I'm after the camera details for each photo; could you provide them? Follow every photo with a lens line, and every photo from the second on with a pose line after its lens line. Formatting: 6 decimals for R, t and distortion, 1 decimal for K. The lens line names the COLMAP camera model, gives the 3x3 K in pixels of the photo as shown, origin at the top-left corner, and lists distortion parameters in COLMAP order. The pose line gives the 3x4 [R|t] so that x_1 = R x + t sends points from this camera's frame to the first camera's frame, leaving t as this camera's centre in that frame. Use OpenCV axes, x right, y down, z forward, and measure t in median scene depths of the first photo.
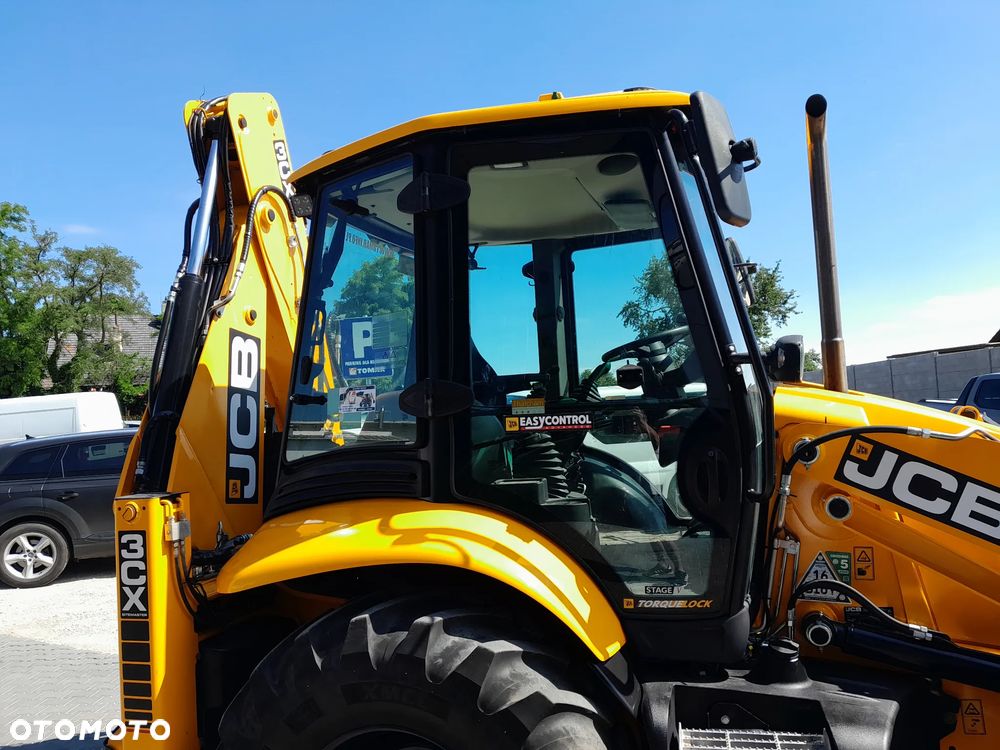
lens RADIAL K [[777.6, 0, 509.7], [0, 777.6, 381.6], [0, 0, 1]] dist [0.099132, -0.146750]
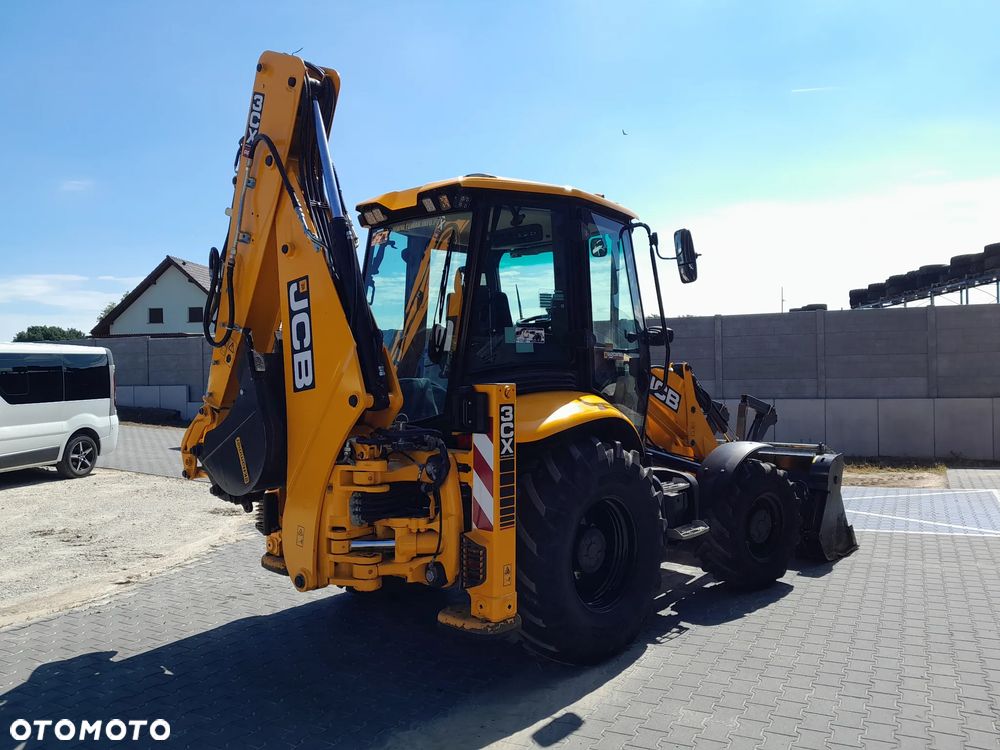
lens RADIAL K [[777.6, 0, 509.7], [0, 777.6, 381.6], [0, 0, 1]] dist [0.099132, -0.146750]
pose [[0.441063, 0.042053, 0.896490, -1.721492], [-0.054010, 0.998335, -0.020258, 0.159423], [-0.895849, -0.039484, 0.442600, 0.272431]]
